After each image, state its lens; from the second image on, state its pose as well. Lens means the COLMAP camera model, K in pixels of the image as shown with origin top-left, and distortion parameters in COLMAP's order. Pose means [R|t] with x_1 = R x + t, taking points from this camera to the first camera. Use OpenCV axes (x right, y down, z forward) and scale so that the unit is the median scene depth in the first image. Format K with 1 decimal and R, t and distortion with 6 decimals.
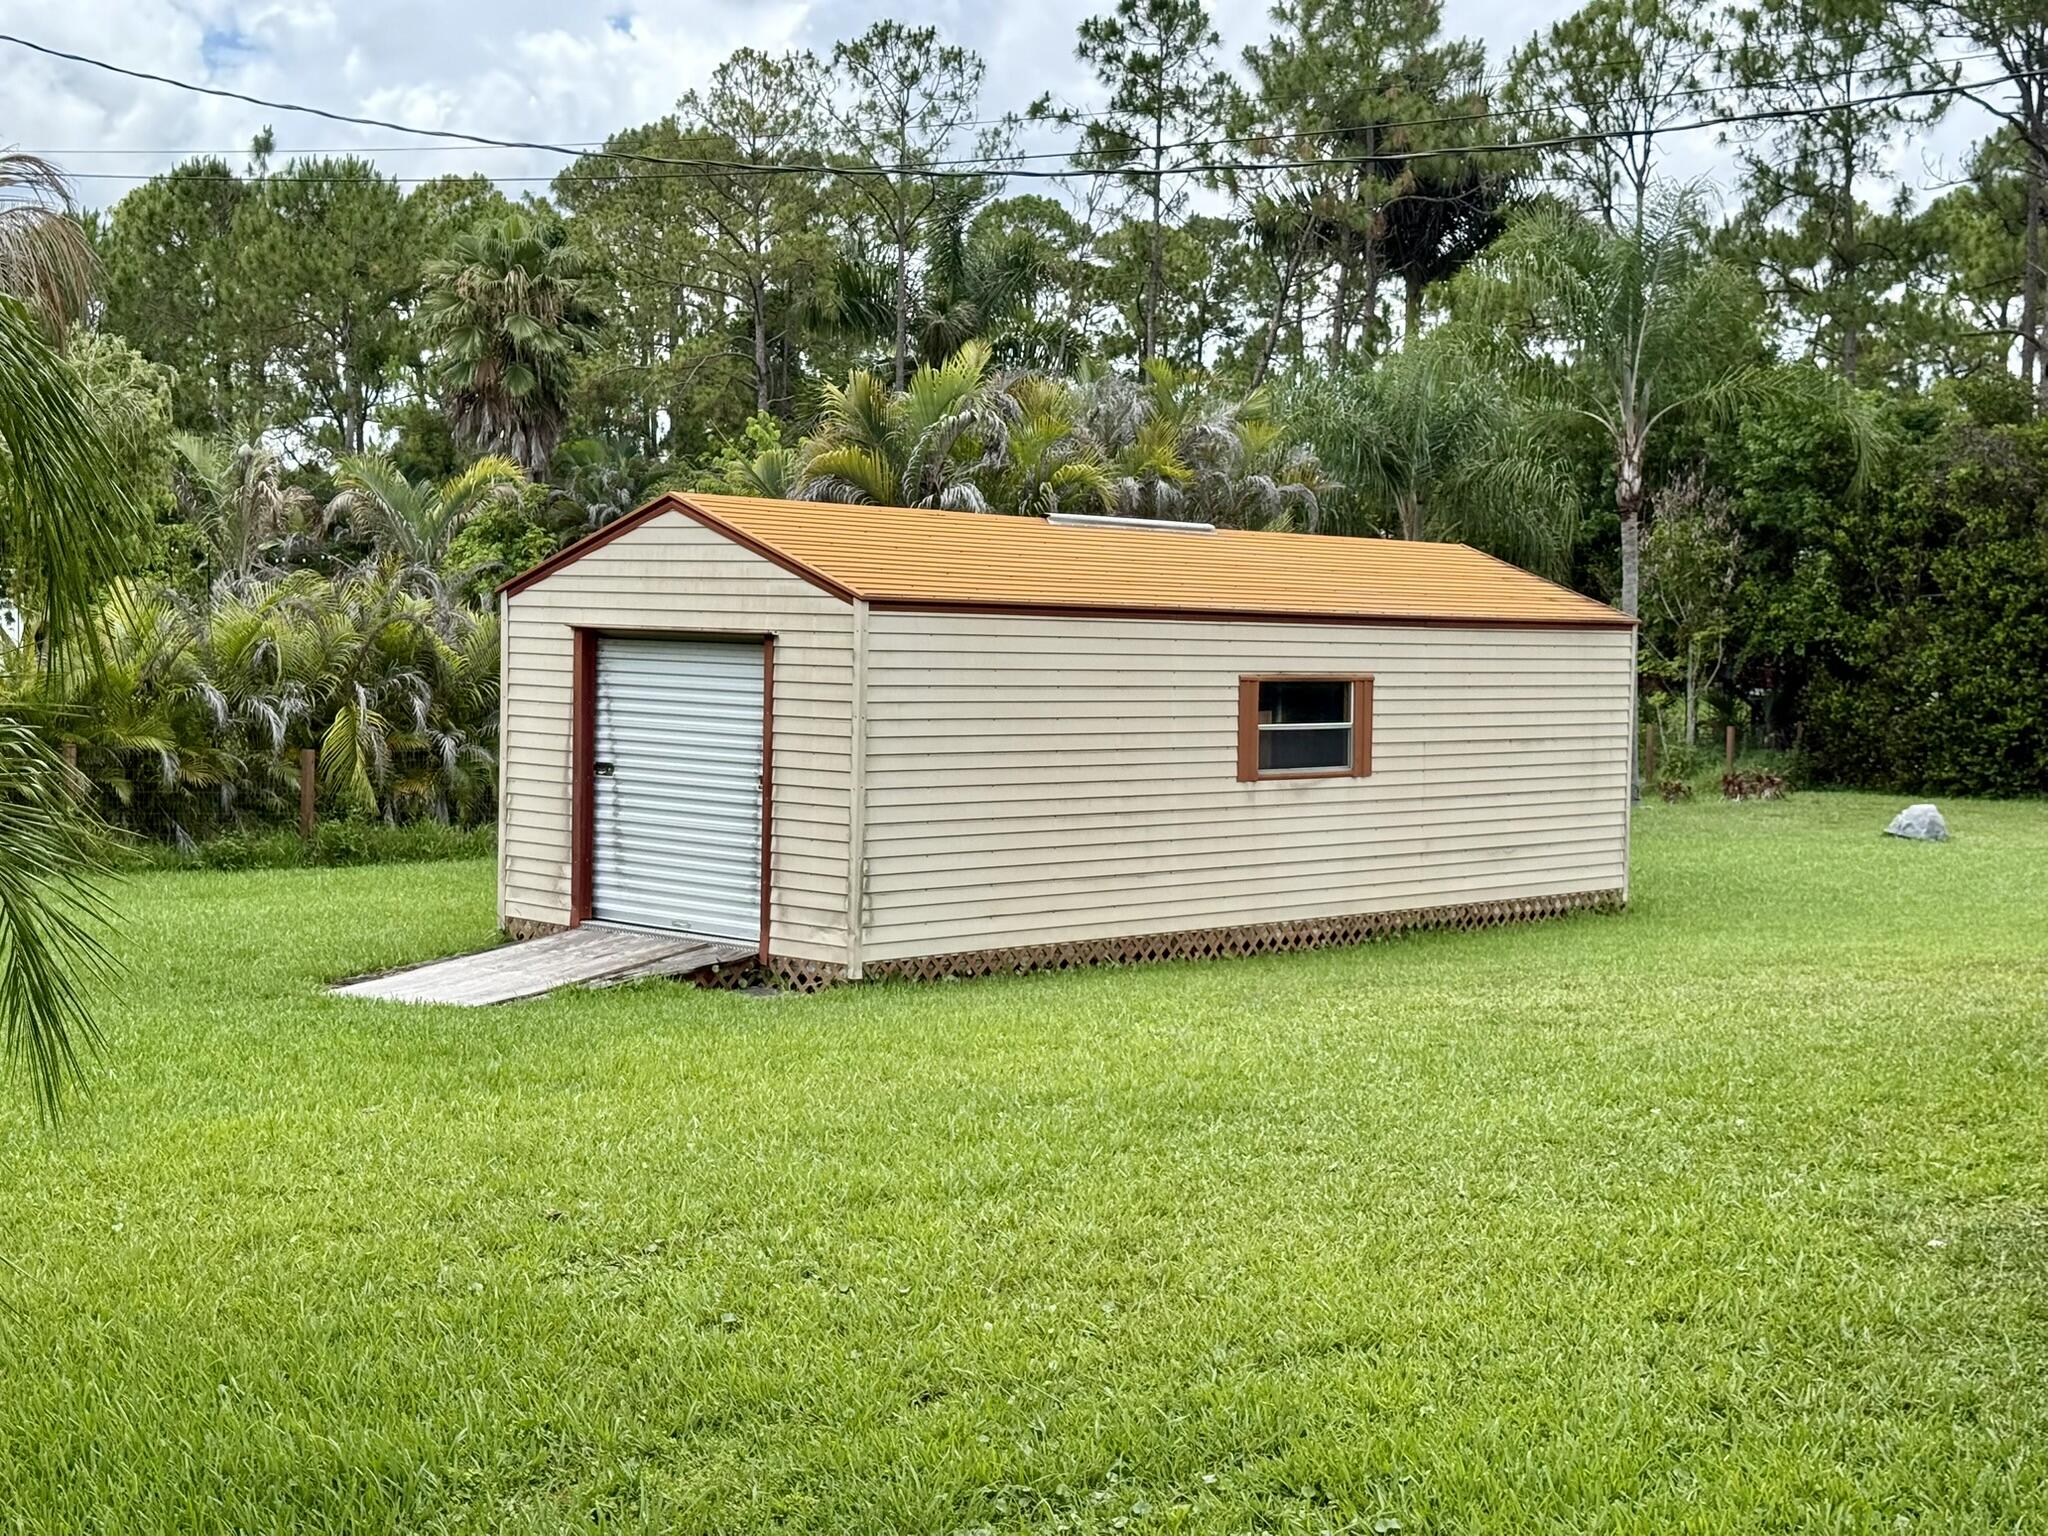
lens RADIAL K [[2862.3, 0, 1023.7], [0, 2862.3, 767.8], [0, 0, 1]] dist [0.026612, 0.000000]
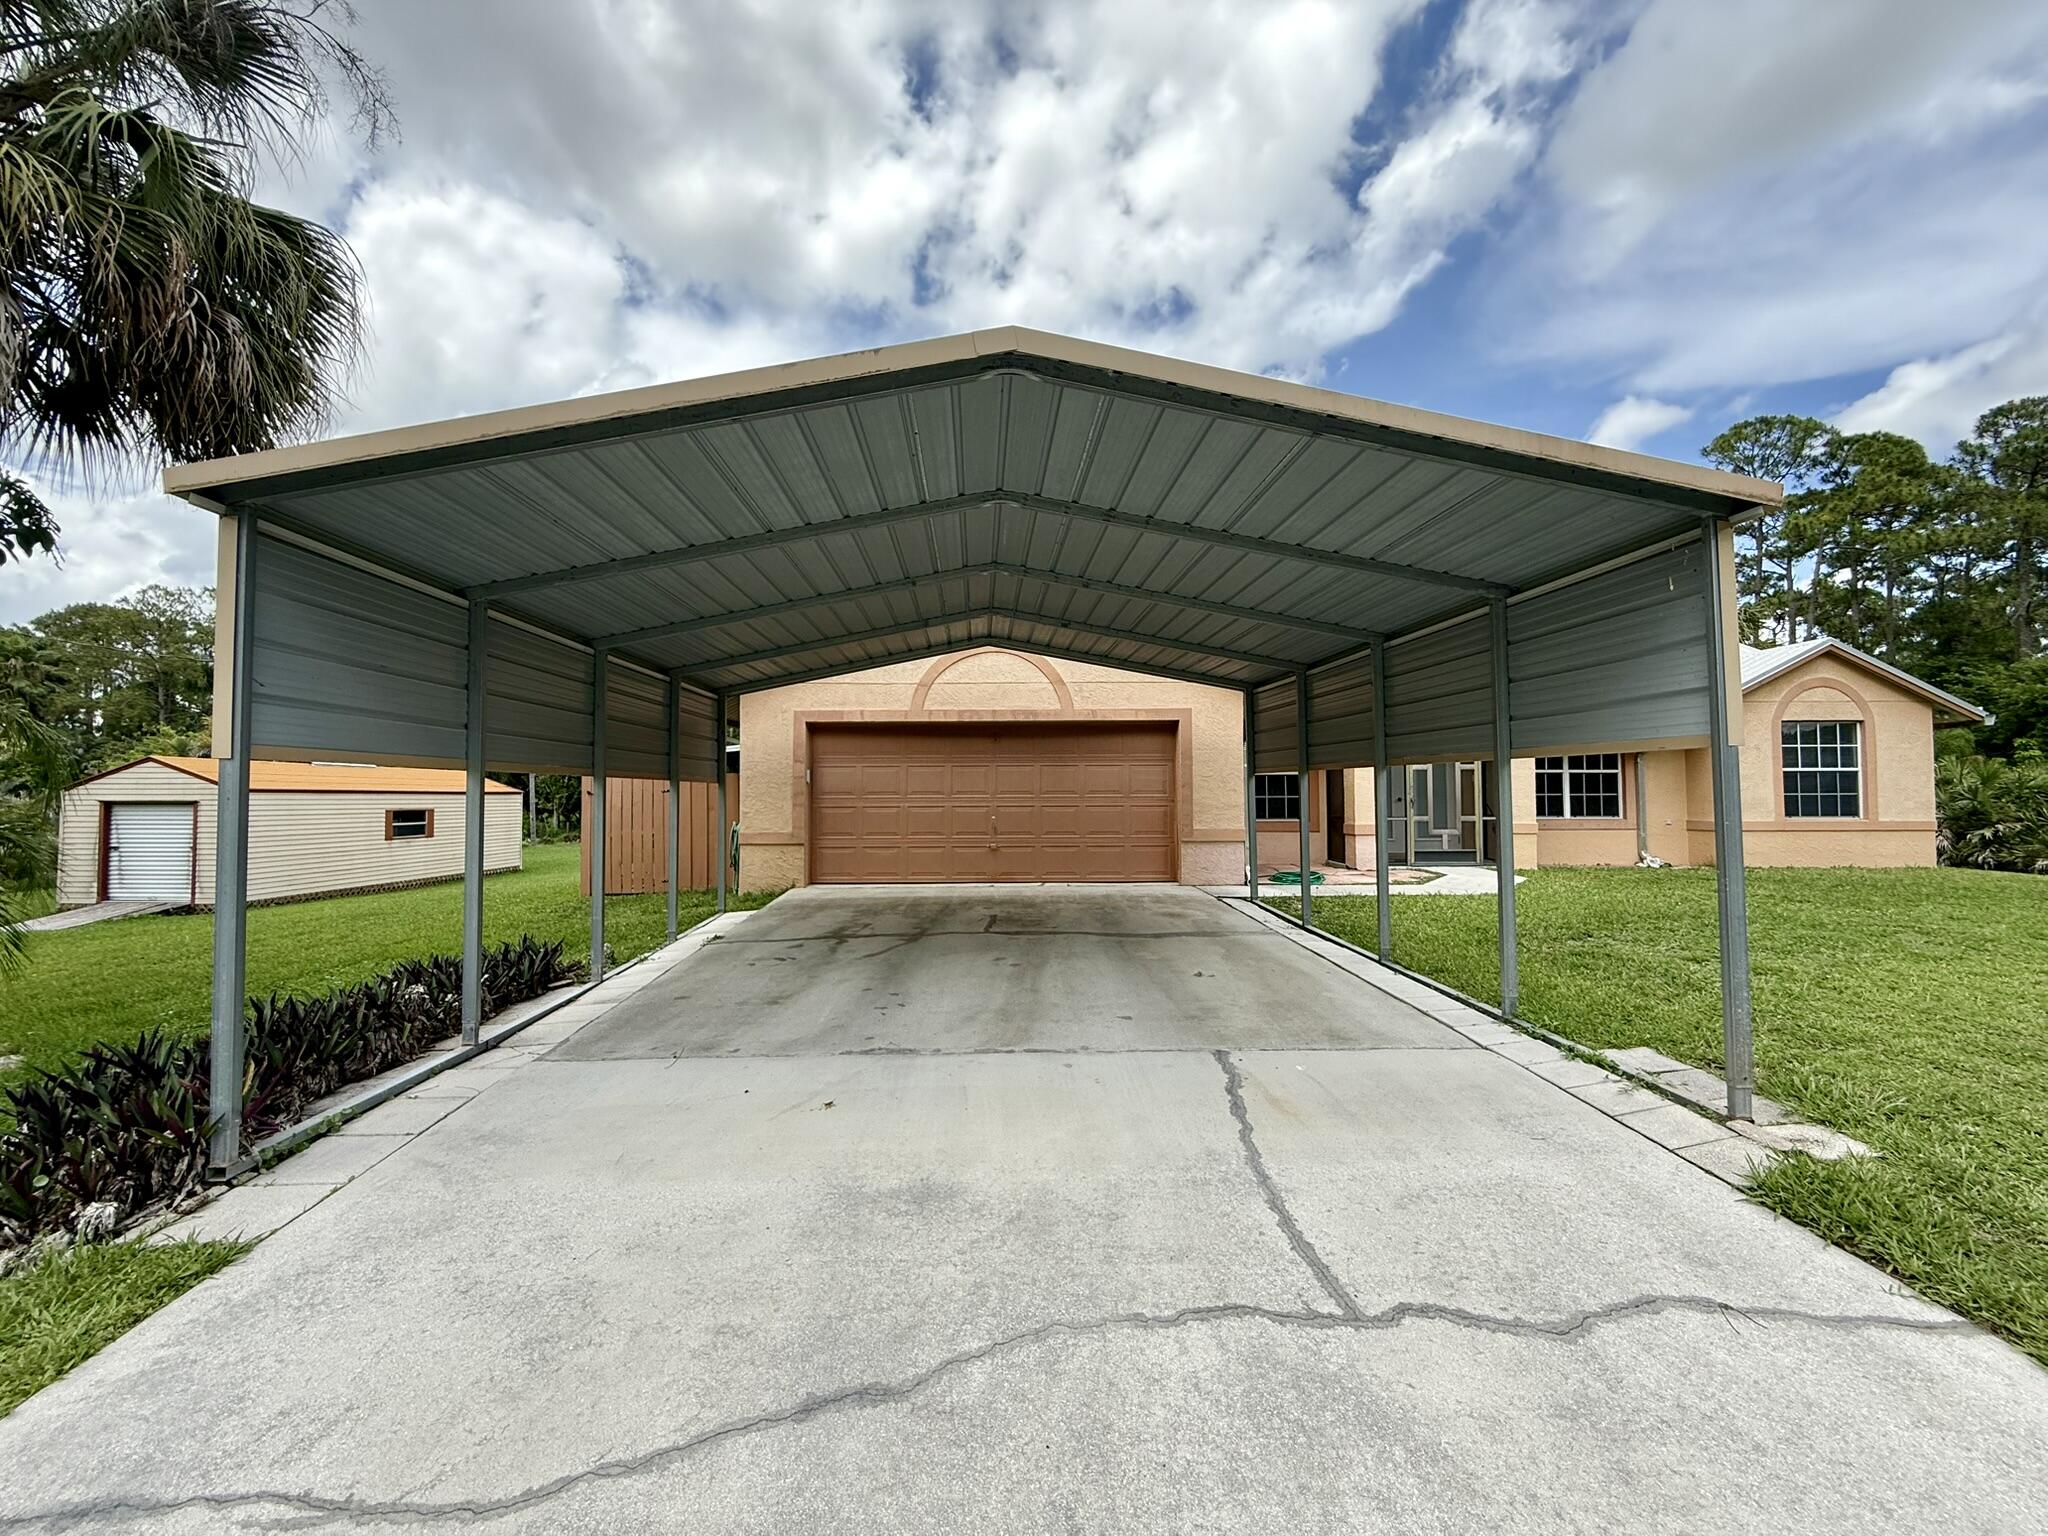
lens RADIAL K [[820.6, 0, 1018.8], [0, 820.6, 759.8], [0, 0, 1]] dist [-0.002787, 0.002032]
pose [[0.747439, 0.004010, 0.664318, -0.008883], [0.054266, 0.996271, -0.067070, 0.013010], [-0.662110, 0.086181, 0.744435, -0.202179]]
